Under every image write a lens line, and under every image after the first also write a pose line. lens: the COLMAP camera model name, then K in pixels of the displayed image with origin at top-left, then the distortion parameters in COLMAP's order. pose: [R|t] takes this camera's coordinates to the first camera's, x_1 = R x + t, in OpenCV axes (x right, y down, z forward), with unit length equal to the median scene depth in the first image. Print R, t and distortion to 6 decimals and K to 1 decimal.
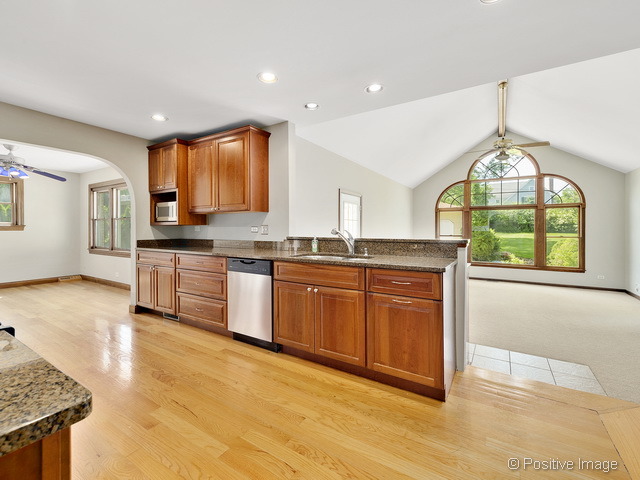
lens RADIAL K [[284.6, 0, 320.5], [0, 284.6, 231.9], [0, 0, 1]] dist [0.003890, 0.000298]
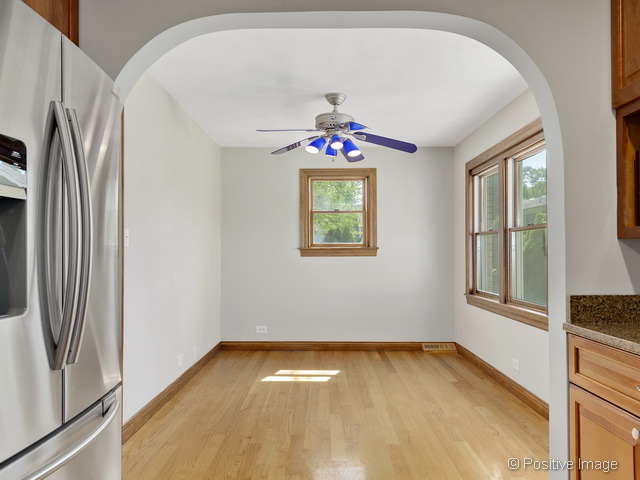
lens RADIAL K [[487.4, 0, 316.9], [0, 487.4, 246.0], [0, 0, 1]] dist [0.047488, -0.002289]
pose [[0.524180, -0.016820, -0.851441, -0.250850], [-0.003787, 0.999749, -0.022081, -0.003699], [0.851599, 0.014799, 0.523985, 0.372842]]
